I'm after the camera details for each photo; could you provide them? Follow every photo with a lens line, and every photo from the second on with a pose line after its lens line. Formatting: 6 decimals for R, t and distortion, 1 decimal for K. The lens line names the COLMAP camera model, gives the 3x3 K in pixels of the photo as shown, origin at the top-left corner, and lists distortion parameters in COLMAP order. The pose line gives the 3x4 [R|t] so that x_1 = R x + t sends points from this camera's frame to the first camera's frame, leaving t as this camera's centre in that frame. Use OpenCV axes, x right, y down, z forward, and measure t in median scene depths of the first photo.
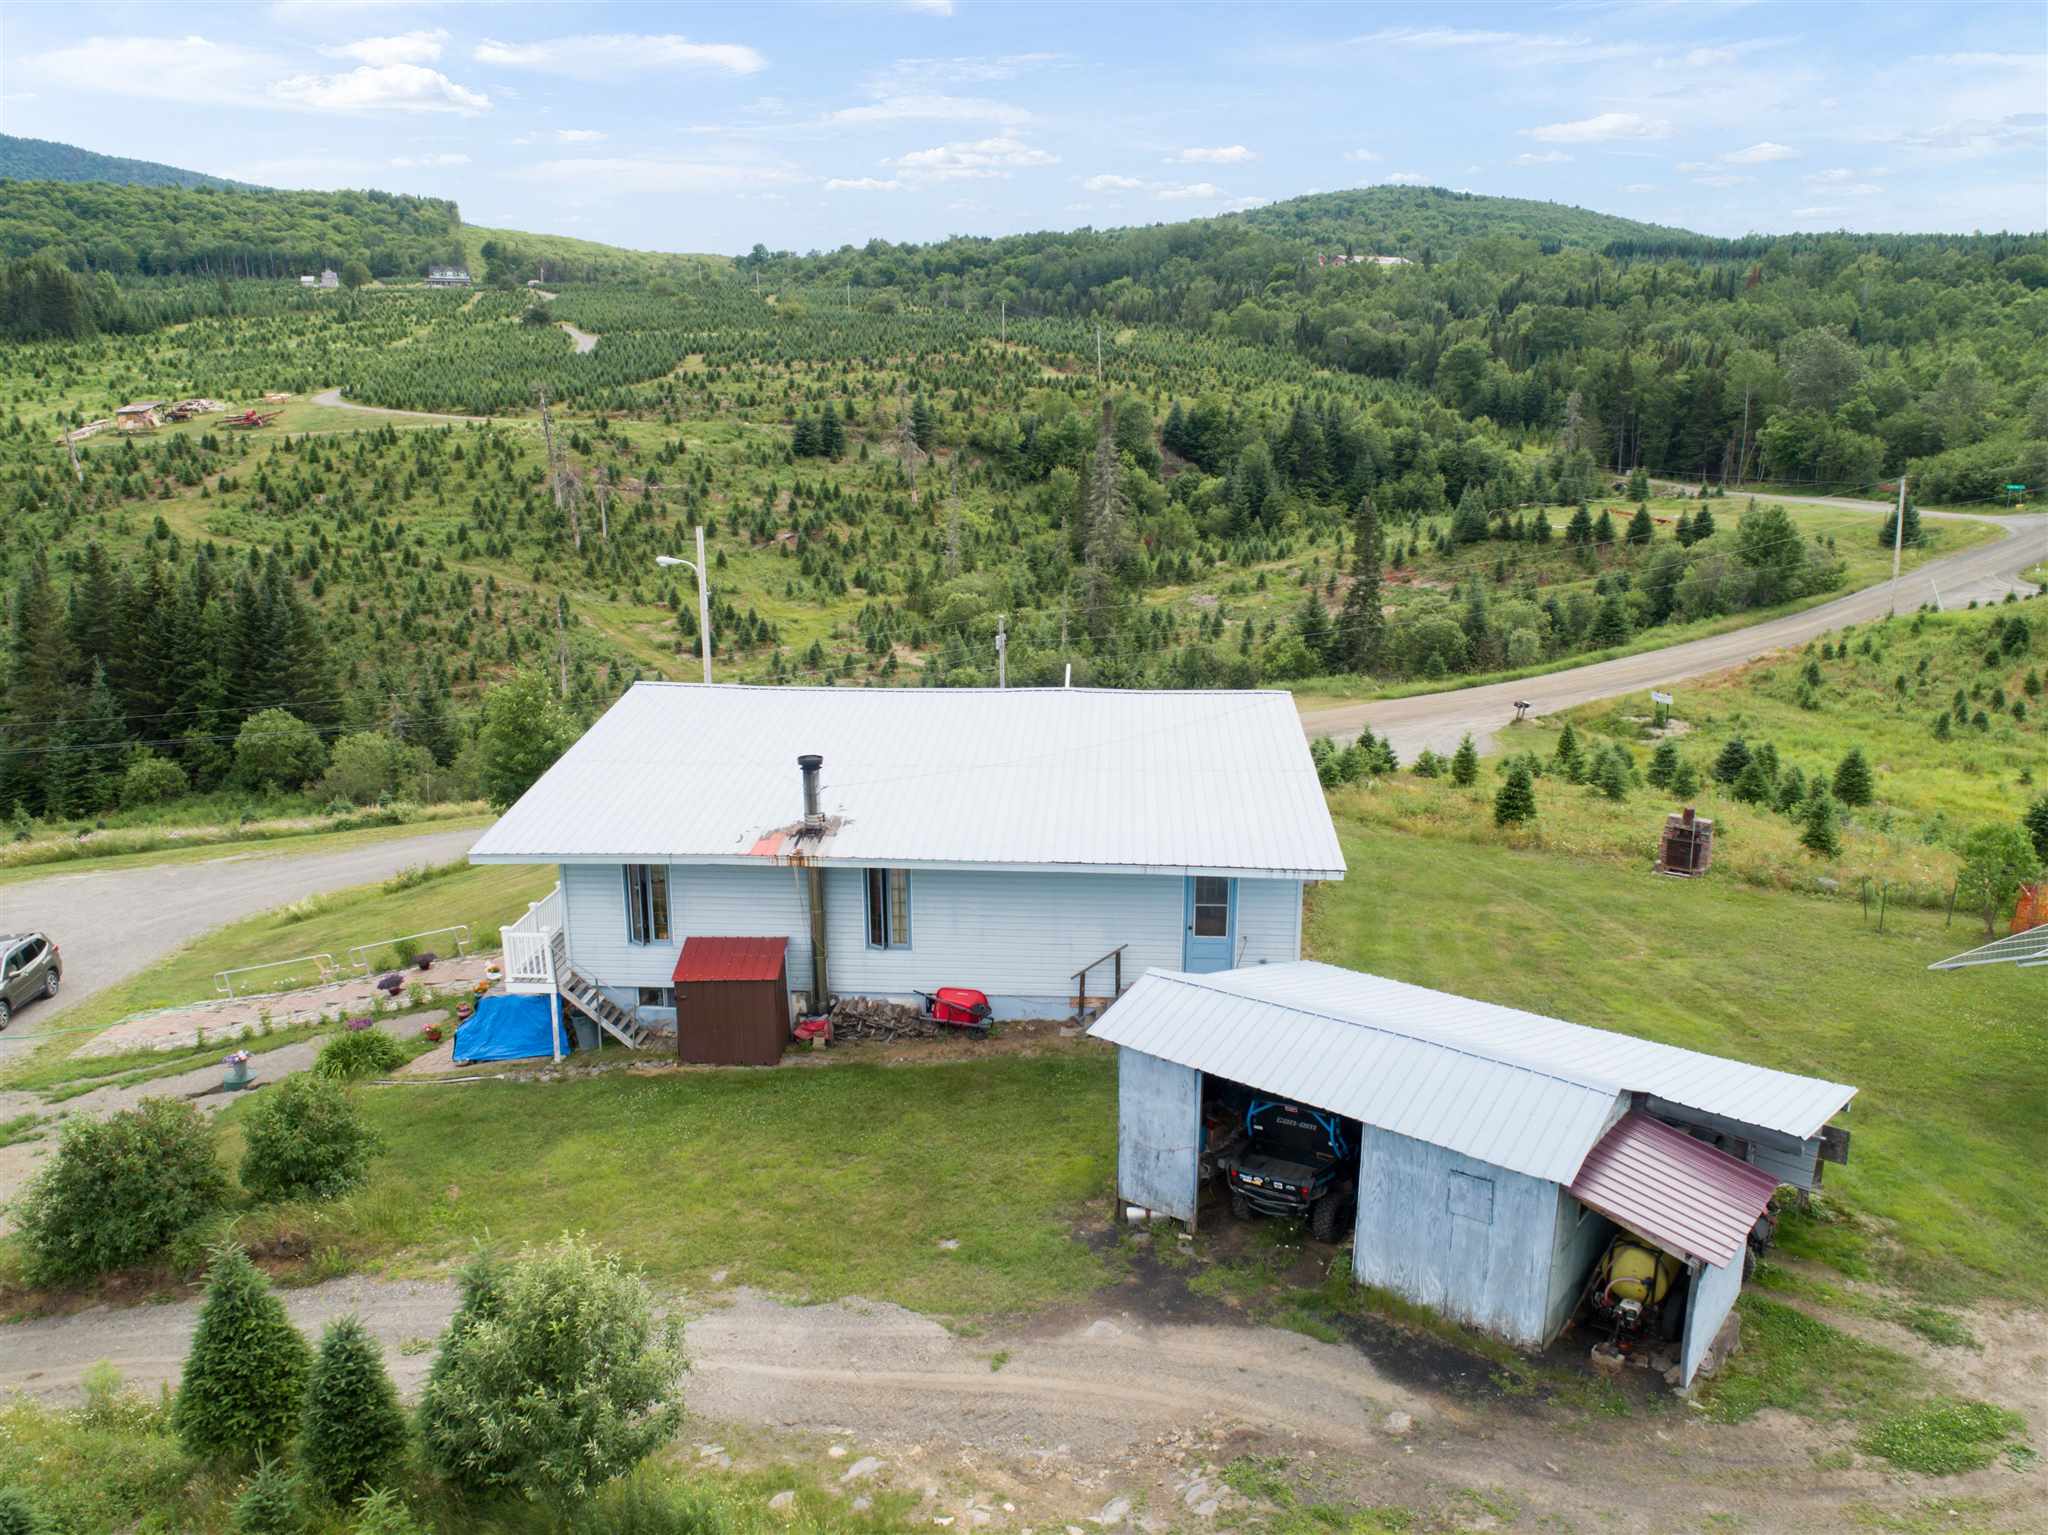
lens RADIAL K [[1526.7, 0, 1024.0], [0, 1526.7, 767.5], [0, 0, 1]] dist [-0.016864, -0.004581]
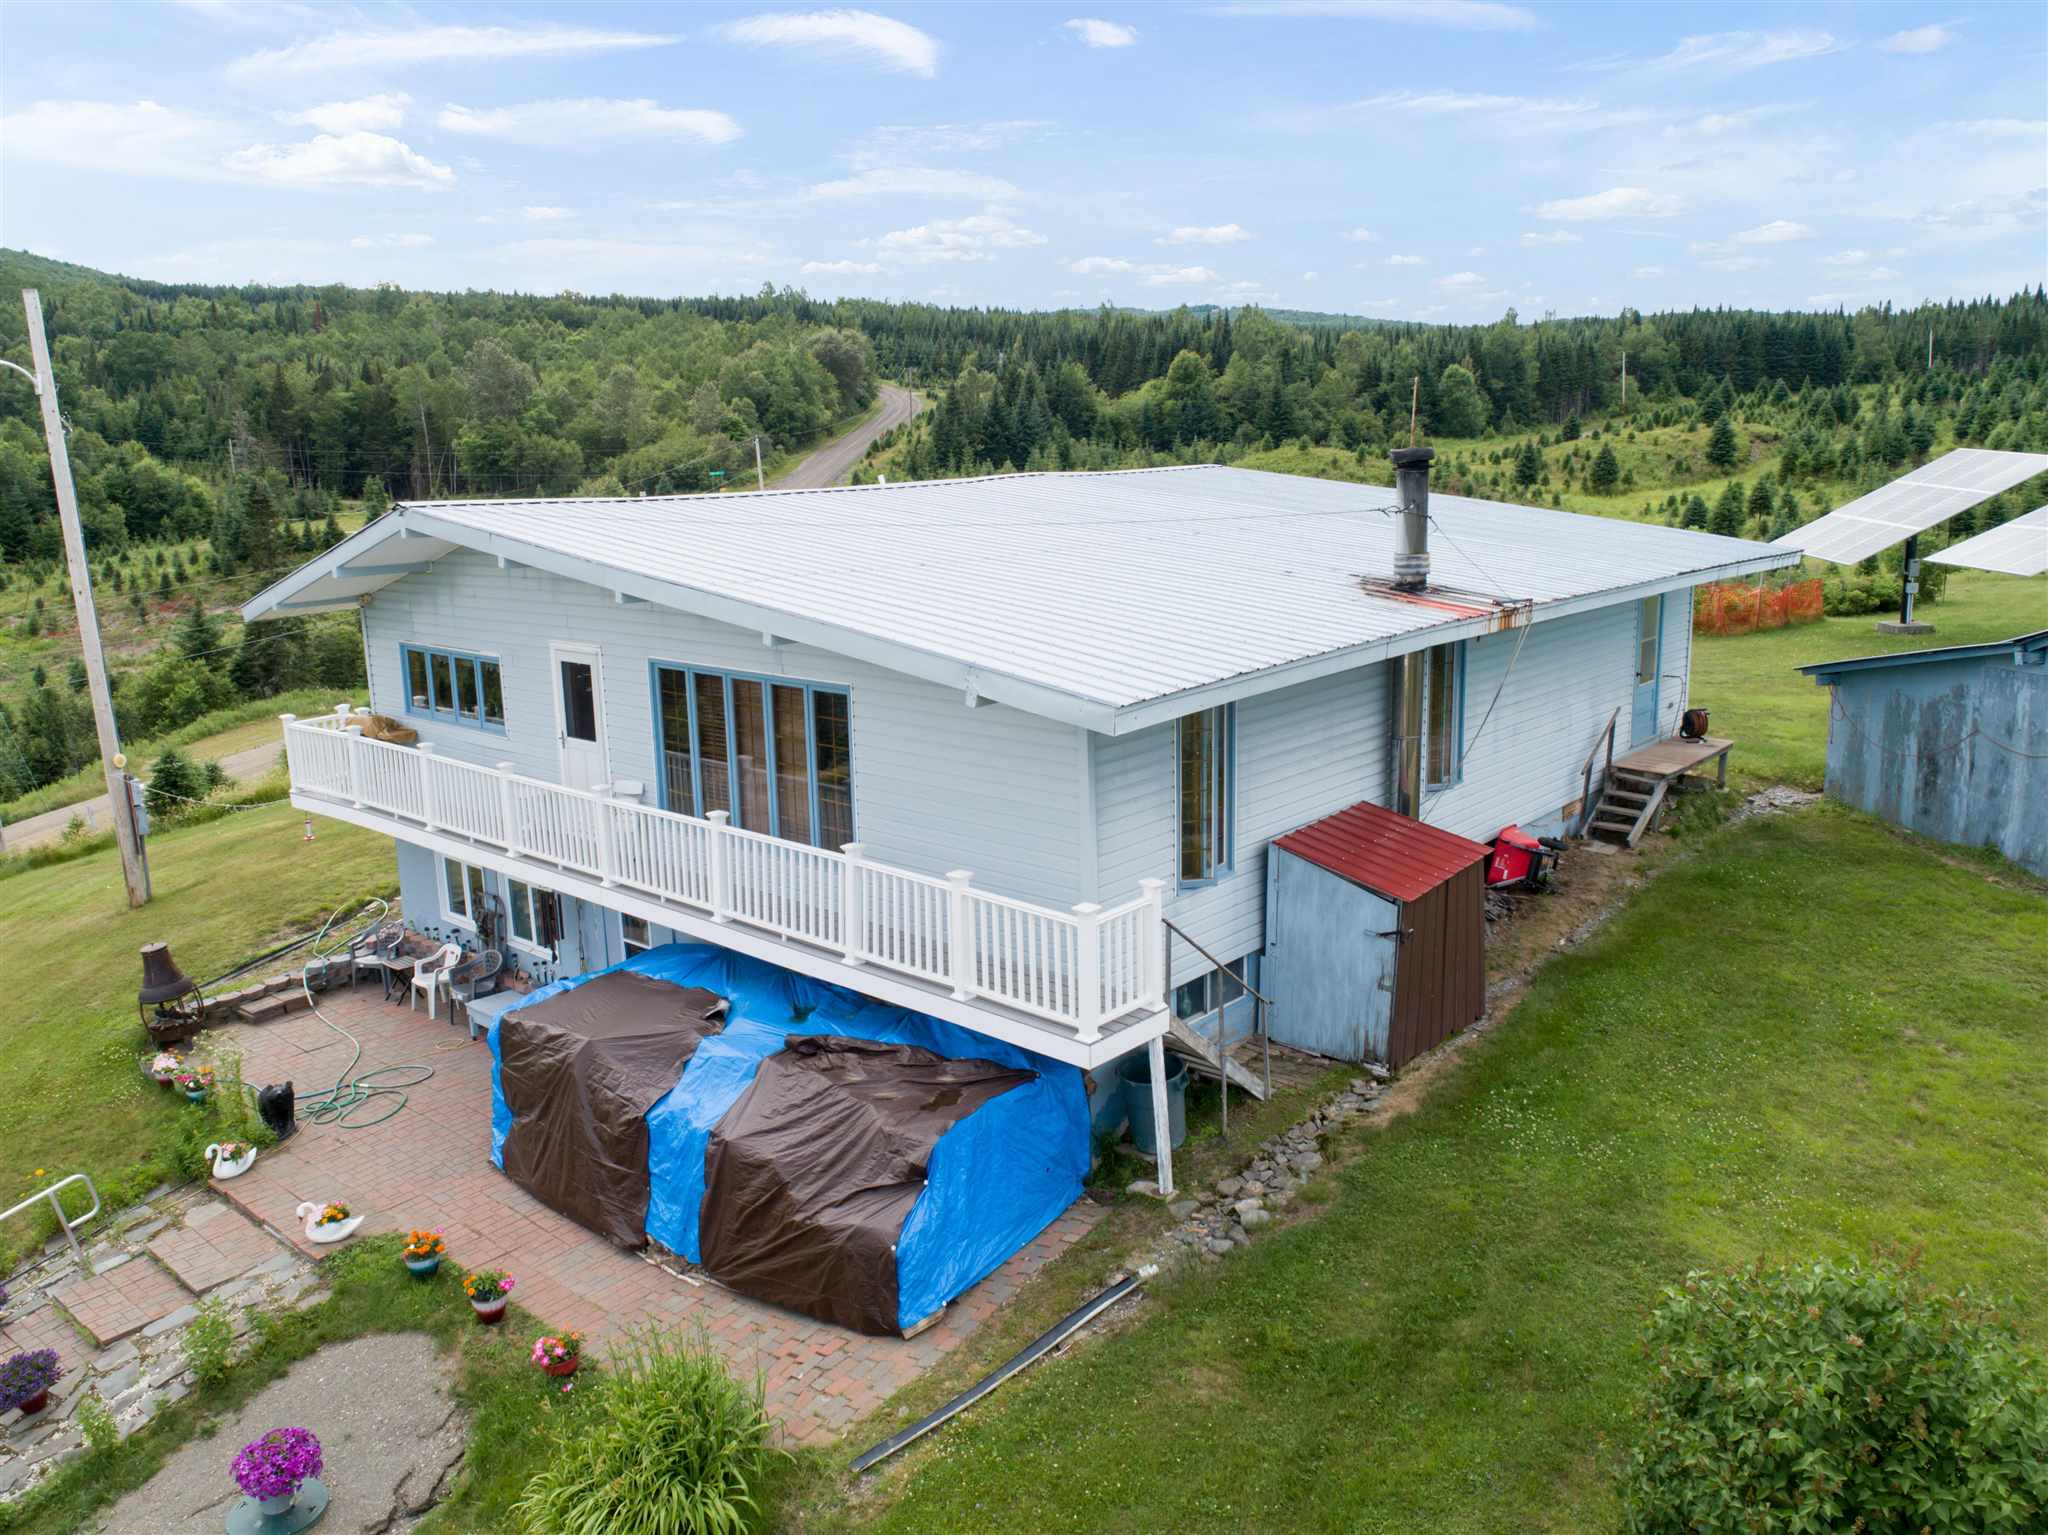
lens RADIAL K [[1526.7, 0, 1024.0], [0, 1526.7, 767.5], [0, 0, 1]] dist [-0.016864, -0.004581]
pose [[0.615590, -0.182670, 0.766603, -0.093314], [0.213144, 0.975102, 0.061195, 0.005964], [-0.758695, 0.125726, 0.639198, 0.108249]]
